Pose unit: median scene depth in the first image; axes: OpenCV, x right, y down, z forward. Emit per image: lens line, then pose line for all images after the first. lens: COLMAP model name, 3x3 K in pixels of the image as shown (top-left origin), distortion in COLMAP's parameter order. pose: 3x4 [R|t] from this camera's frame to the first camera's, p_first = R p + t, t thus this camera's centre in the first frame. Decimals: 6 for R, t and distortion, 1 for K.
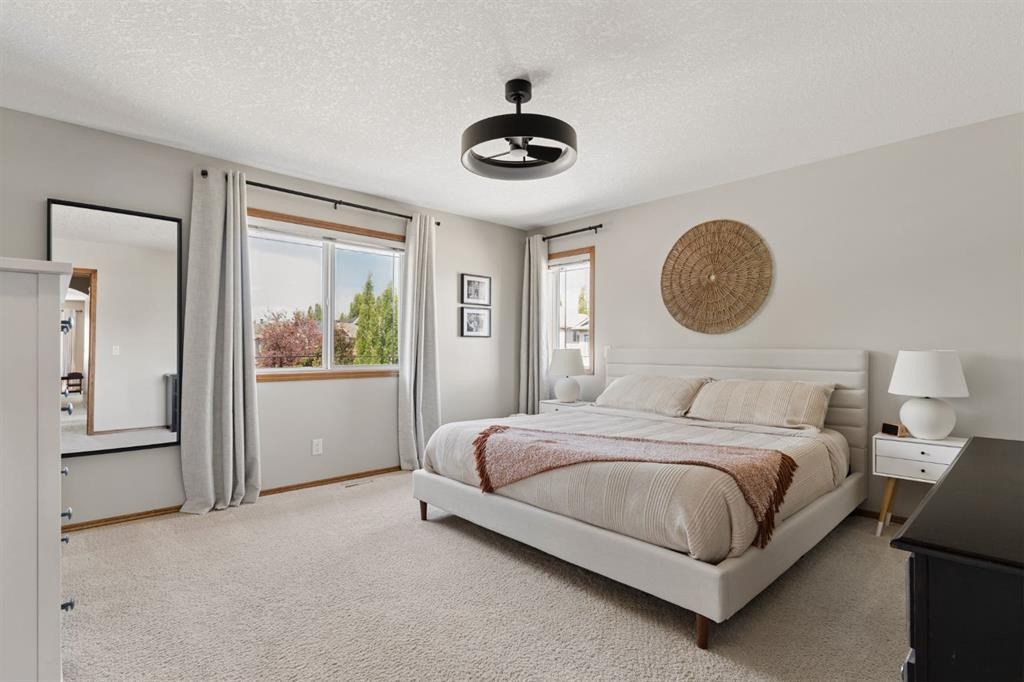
lens RADIAL K [[499.8, 0, 513.2], [0, 499.8, 344.7], [0, 0, 1]] dist [-0.000088, -0.000055]
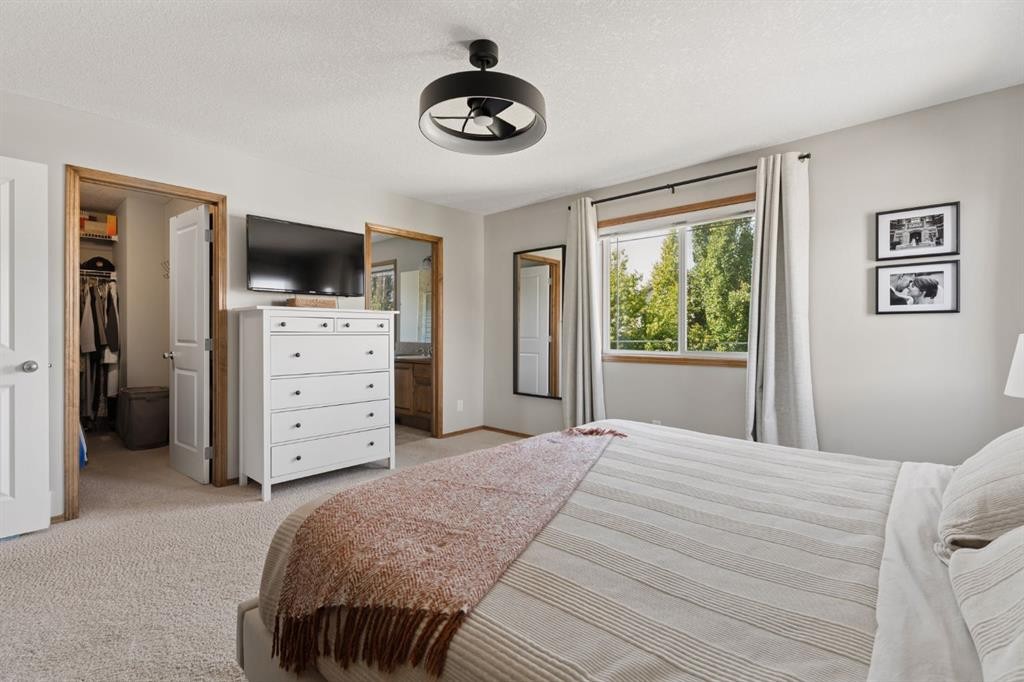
lens RADIAL K [[466.1, 0, 513.4], [0, 466.1, 337.0], [0, 0, 1]] dist [0.001914, -0.000151]
pose [[0.079672, 0.004205, -0.996812, 0.439865], [0.007611, 0.999959, 0.004827, 0.006121], [0.996792, -0.007971, 0.079637, 0.493942]]
